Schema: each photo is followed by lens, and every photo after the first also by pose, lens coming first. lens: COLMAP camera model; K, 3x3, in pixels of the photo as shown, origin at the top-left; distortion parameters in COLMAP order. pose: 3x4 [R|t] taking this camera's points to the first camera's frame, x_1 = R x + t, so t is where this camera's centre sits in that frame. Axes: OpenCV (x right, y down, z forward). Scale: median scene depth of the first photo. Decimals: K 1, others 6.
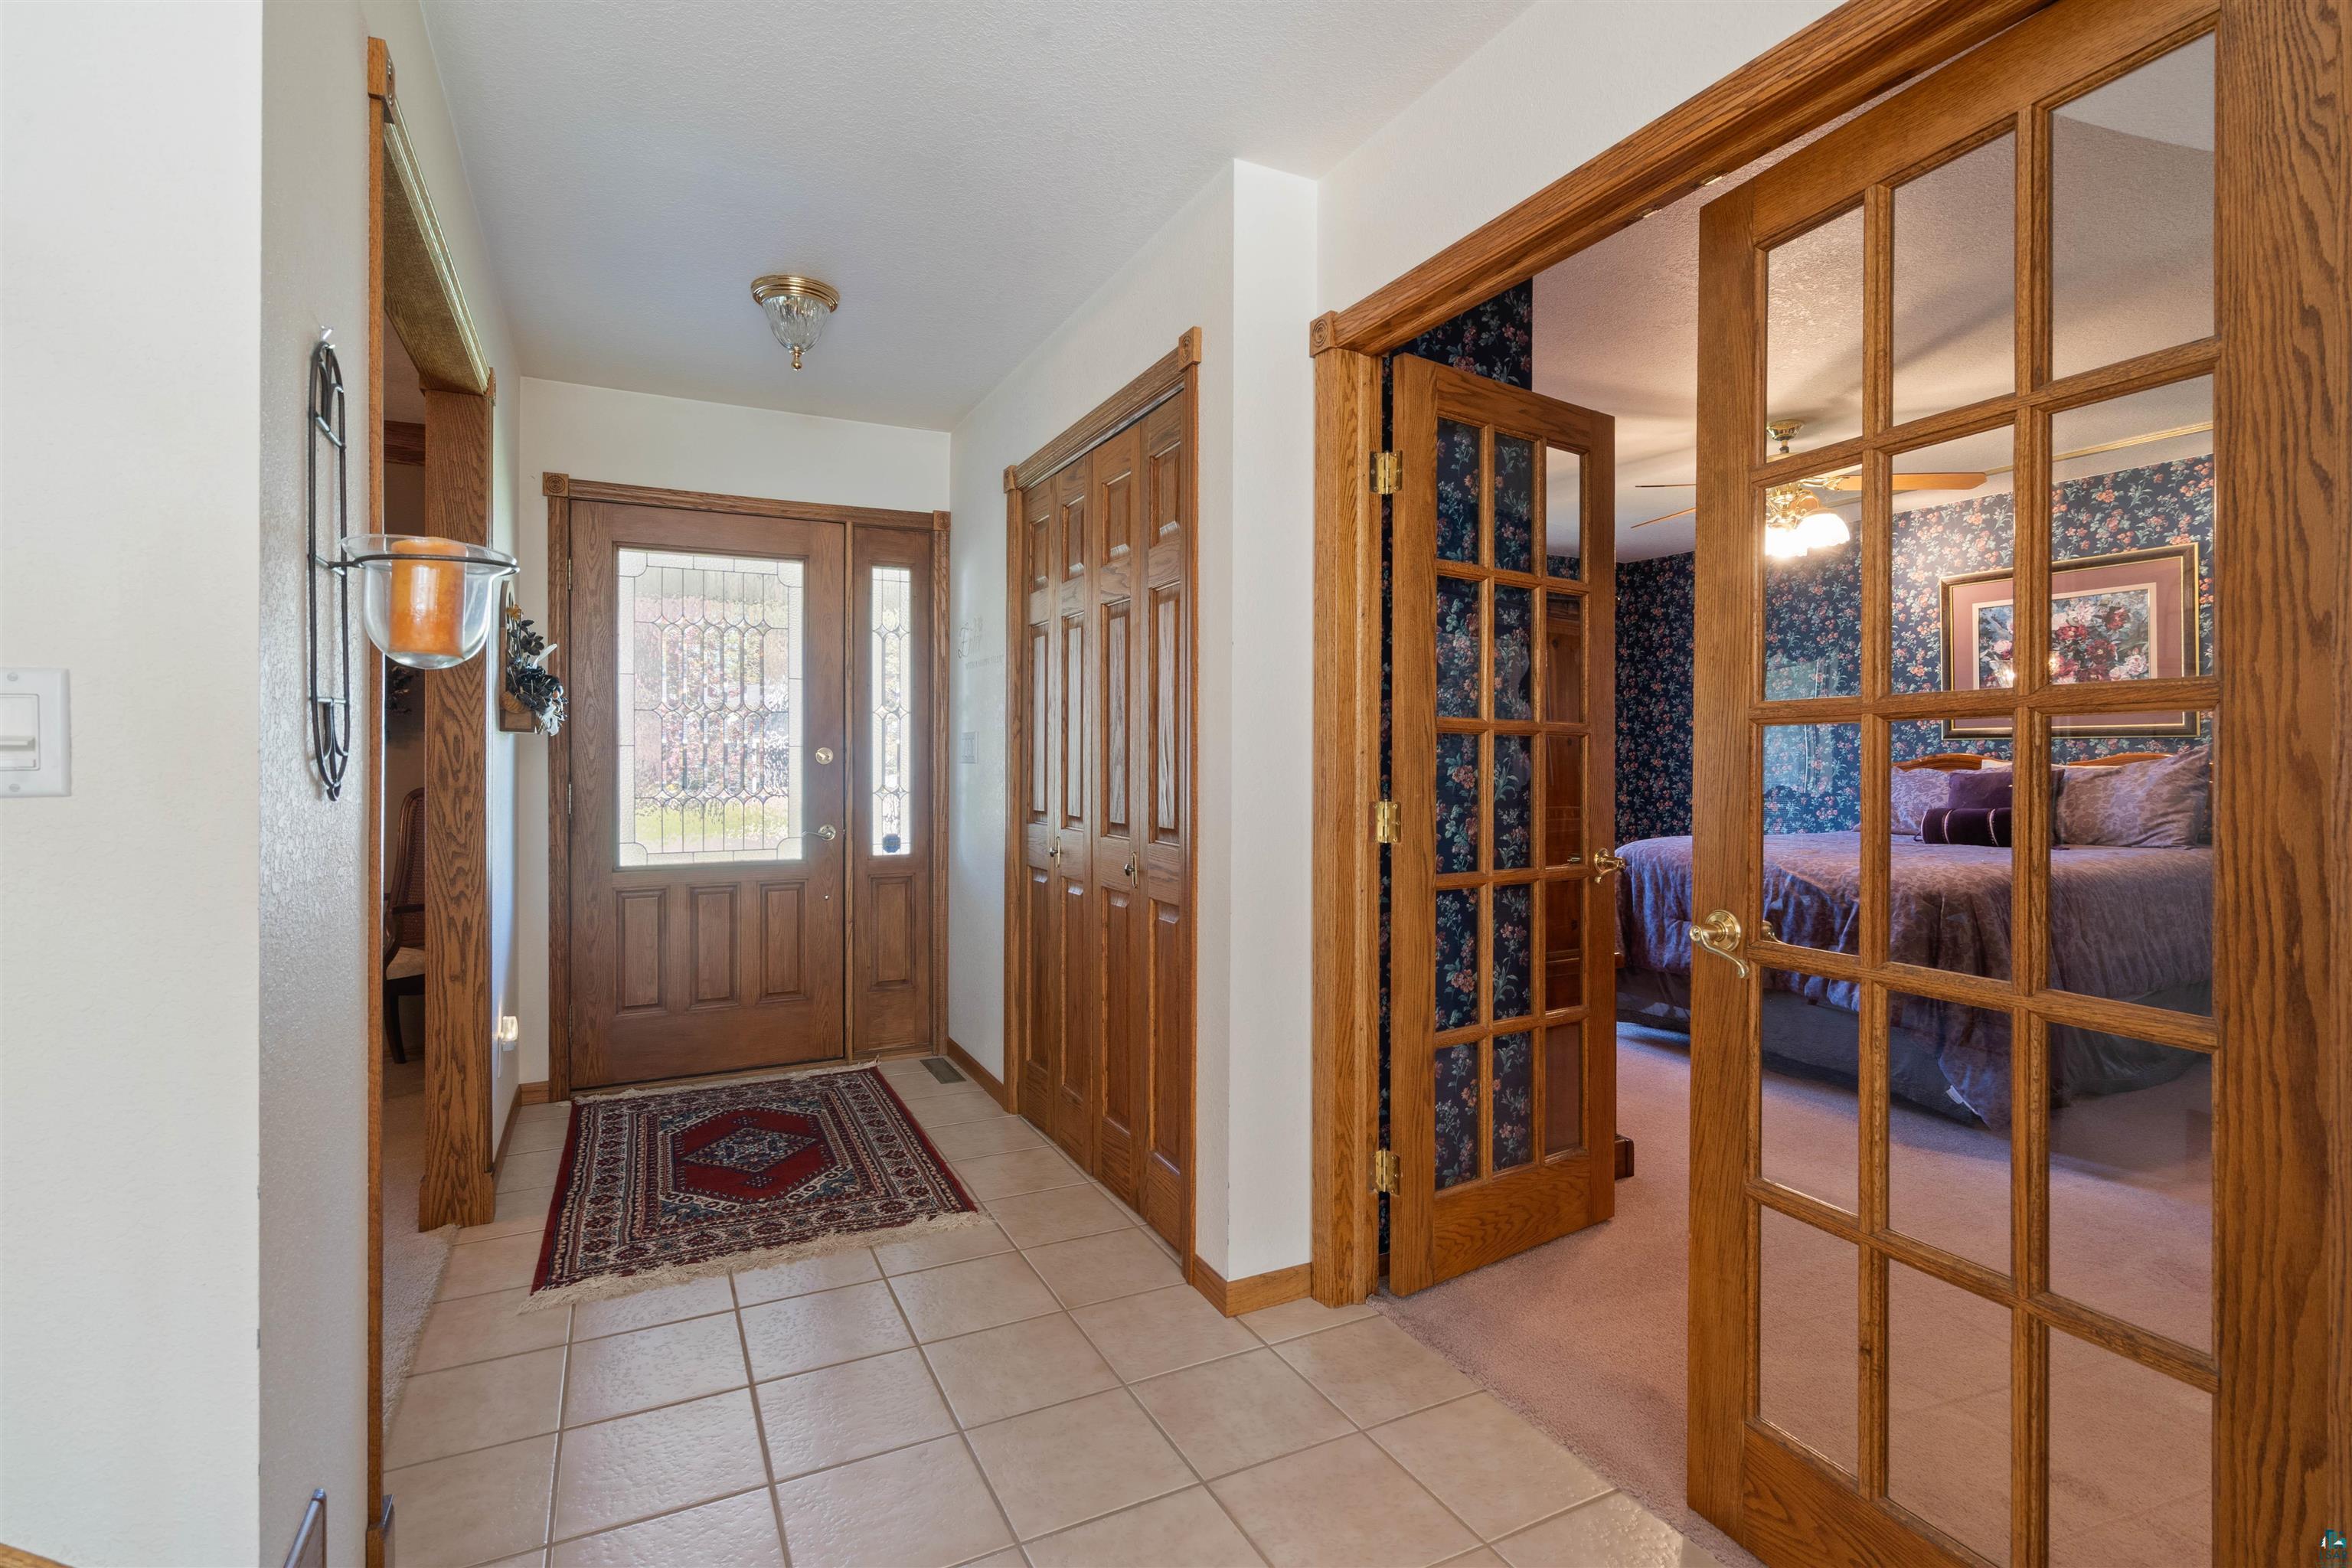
lens RADIAL K [[1116.0, 0, 1182.1], [0, 1116.0, 755.7], [0, 0, 1]] dist [0.001806, 0.000710]
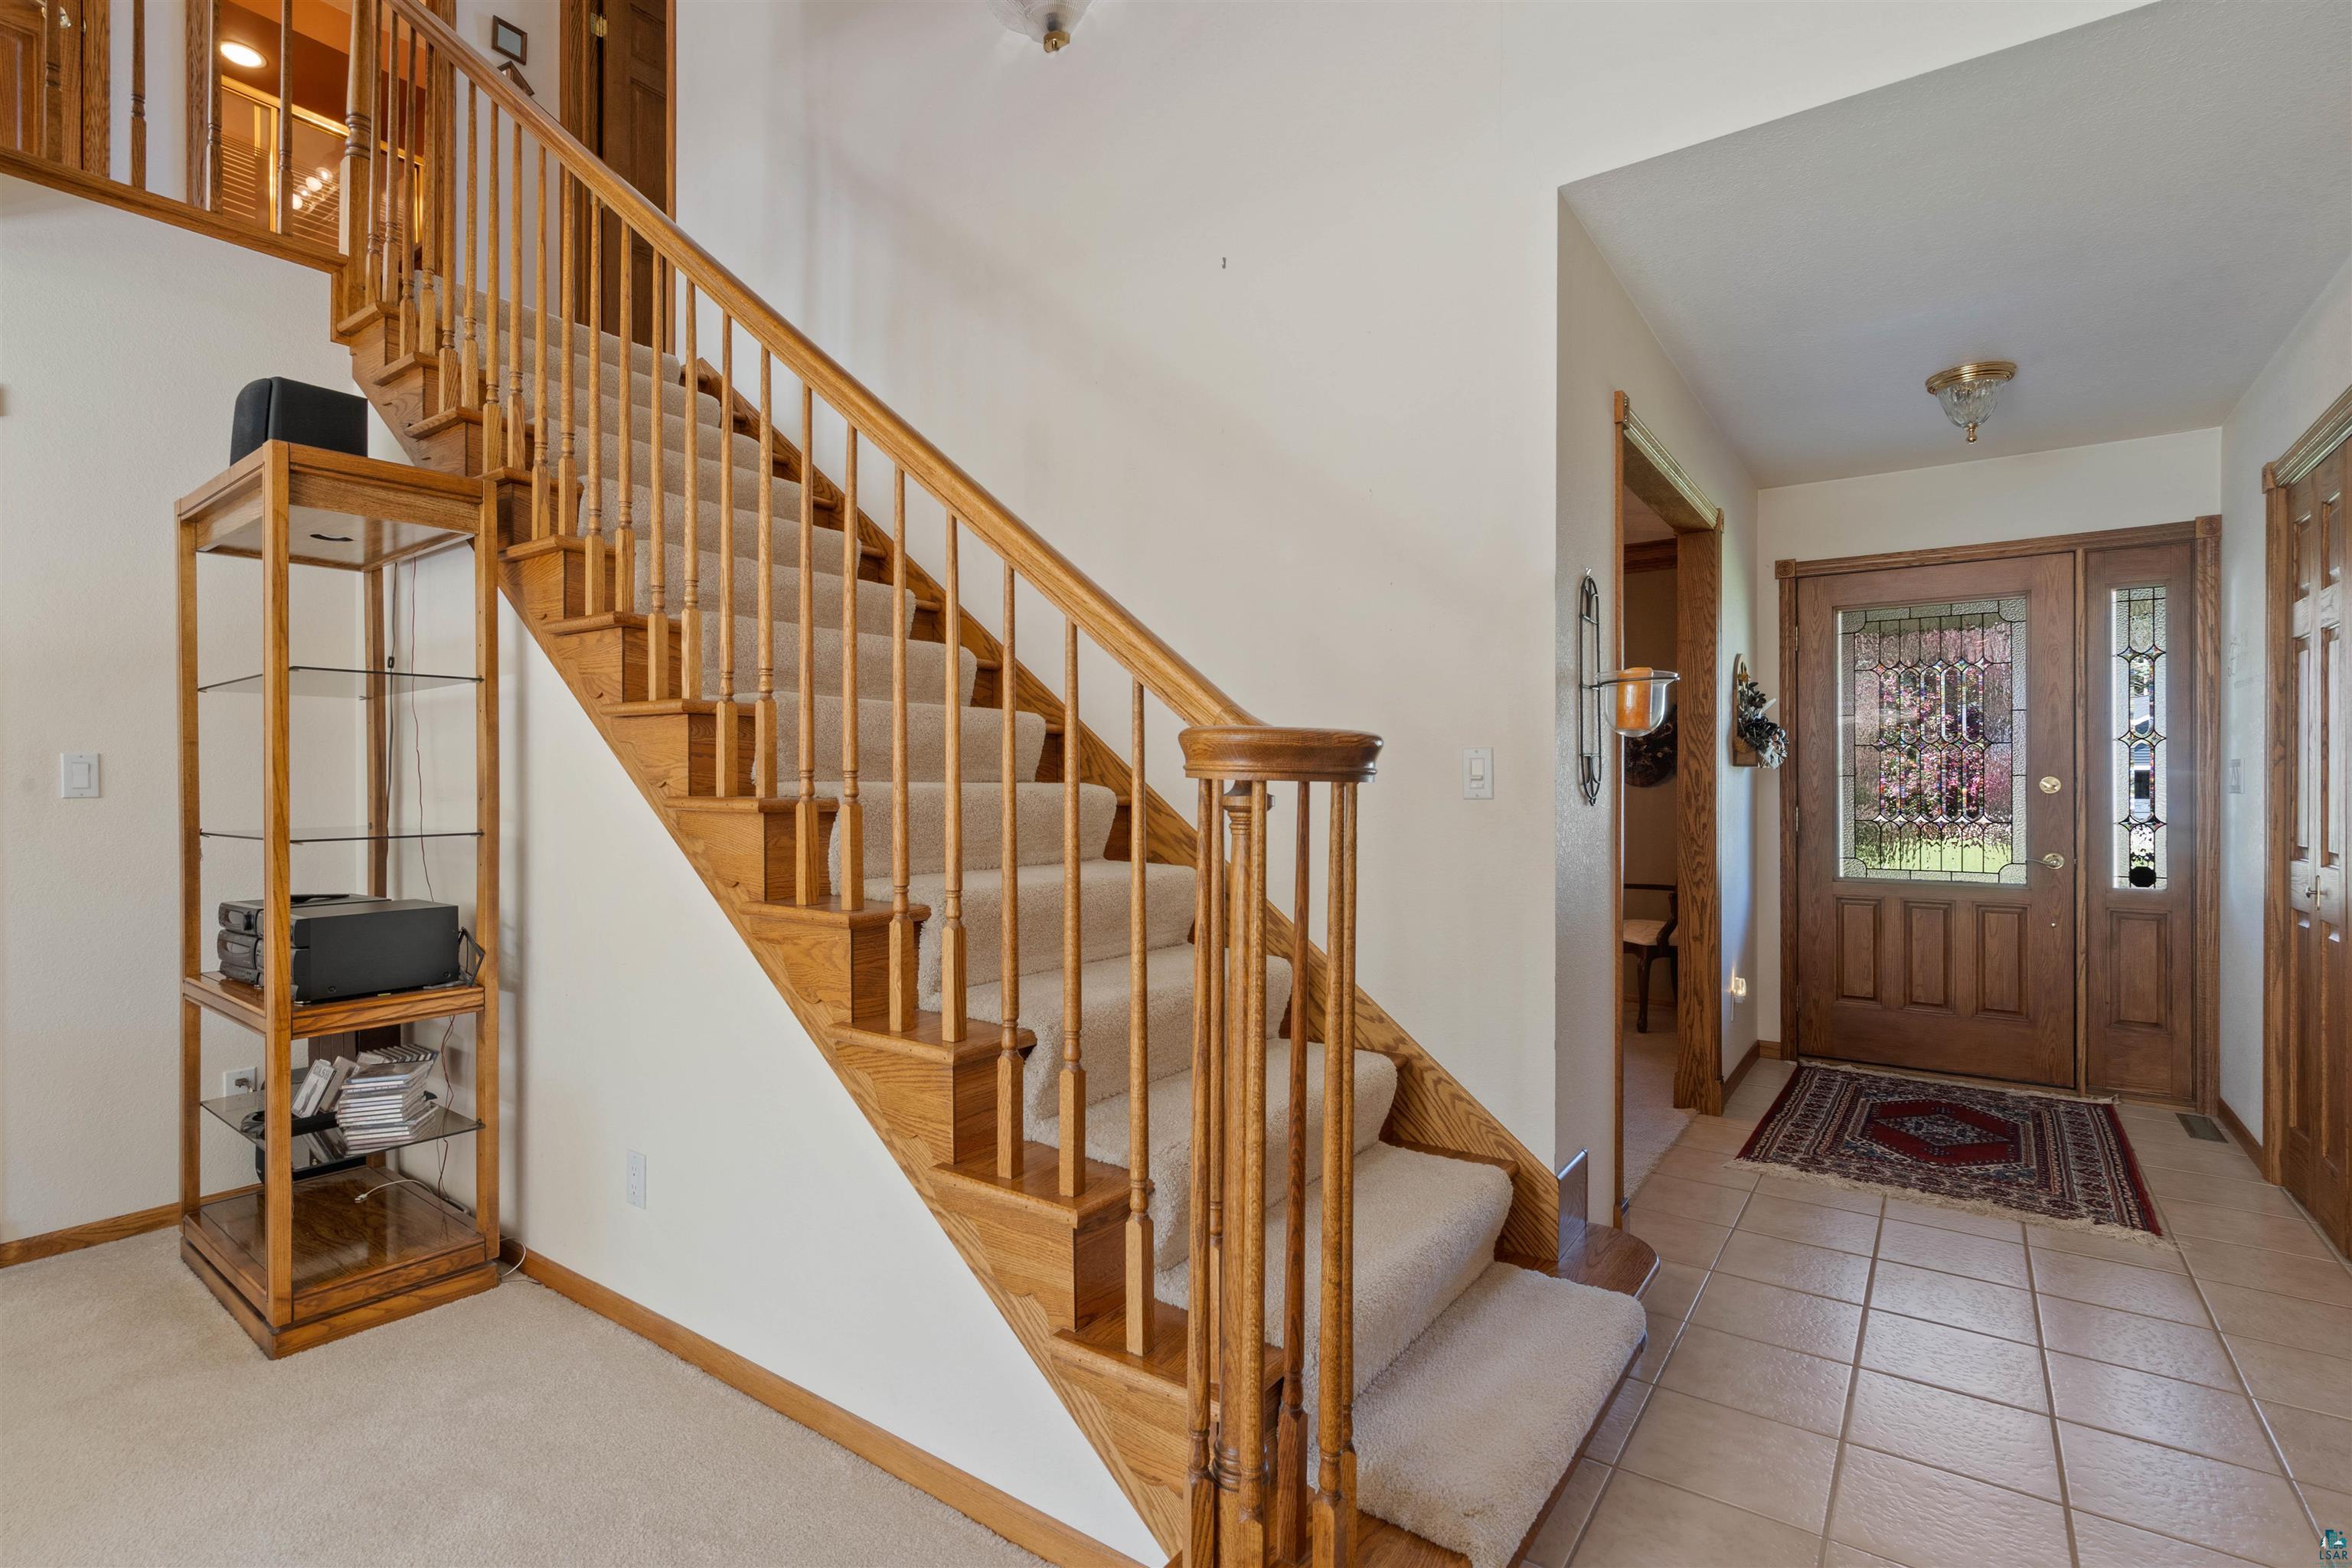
lens RADIAL K [[1098.3, 0, 1176.0], [0, 1098.3, 784.0], [0, 0, 1]] dist [0.001225, 0.000543]
pose [[0.475521, 0.000397, -0.879704, 0.223862], [-0.001430, 0.999999, -0.000322, 0.001100], [0.879703, 0.001412, 0.475521, -0.213248]]
